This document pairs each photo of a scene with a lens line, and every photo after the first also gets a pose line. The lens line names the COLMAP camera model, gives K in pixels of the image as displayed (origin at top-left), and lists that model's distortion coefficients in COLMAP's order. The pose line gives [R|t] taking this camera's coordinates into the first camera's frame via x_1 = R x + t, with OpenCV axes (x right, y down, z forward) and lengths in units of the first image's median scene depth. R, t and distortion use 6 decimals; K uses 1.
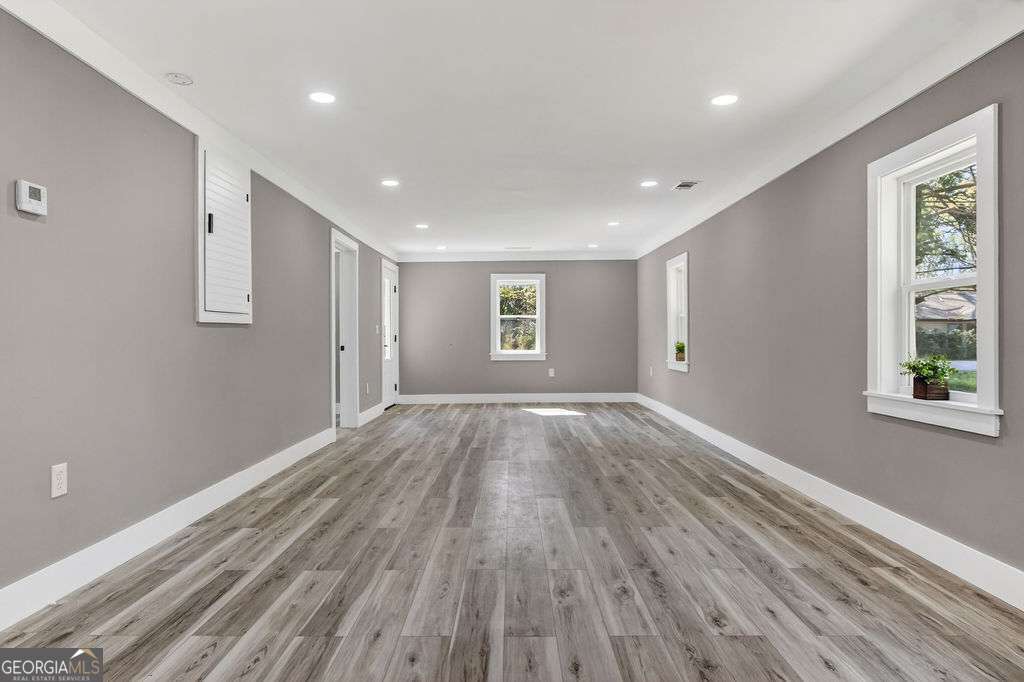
lens RADIAL K [[602.1, 0, 513.1], [0, 602.1, 342.1], [0, 0, 1]] dist [-0.035959, 0.014180]
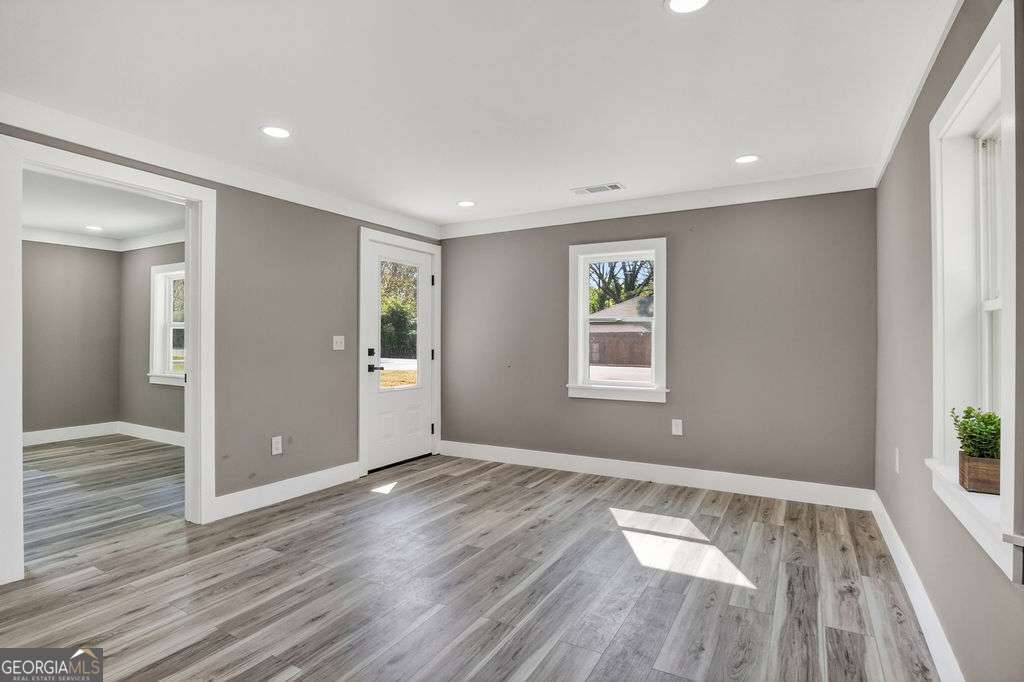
lens RADIAL K [[522.9, 0, 513.5], [0, 522.9, 342.0], [0, 0, 1]] dist [-0.026769, 0.006785]
pose [[0.873589, 0.008449, -0.486591, 0.366473], [-0.011316, 0.999932, -0.002952, -0.045113], [0.486533, 0.008085, 0.873625, 1.238351]]
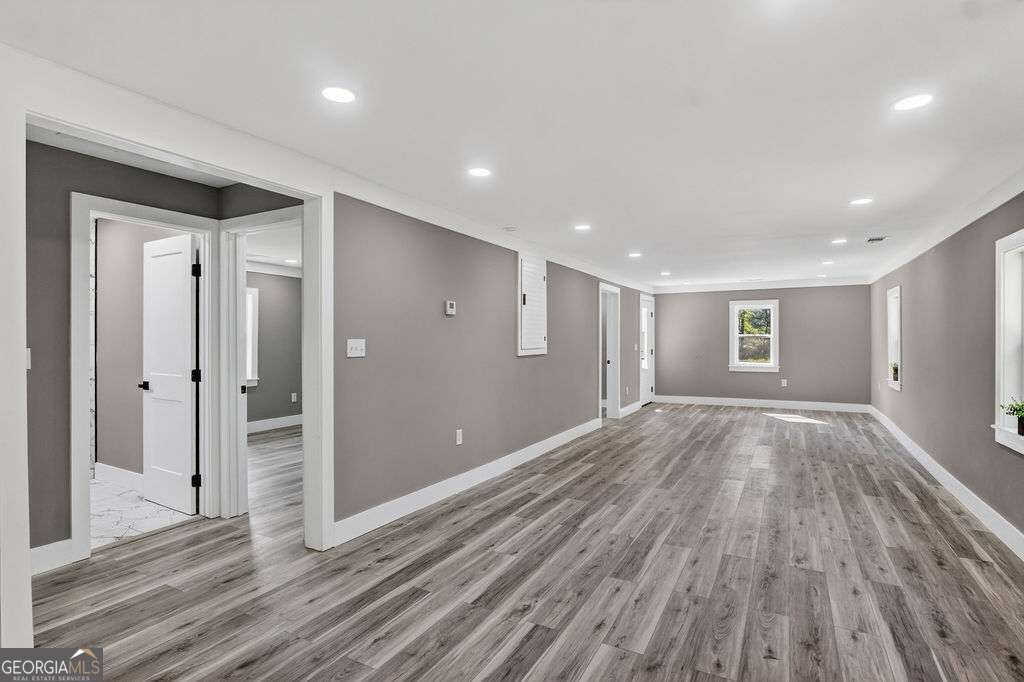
lens RADIAL K [[522.9, 0, 515.2], [0, 522.9, 335.2], [0, 0, 1]] dist [-0.026769, 0.006785]
pose [[0.882637, 0.001969, -0.470051, 0.175938], [-0.006866, 0.999939, -0.008705, -0.071002], [0.470005, 0.010911, 0.882596, -0.338776]]
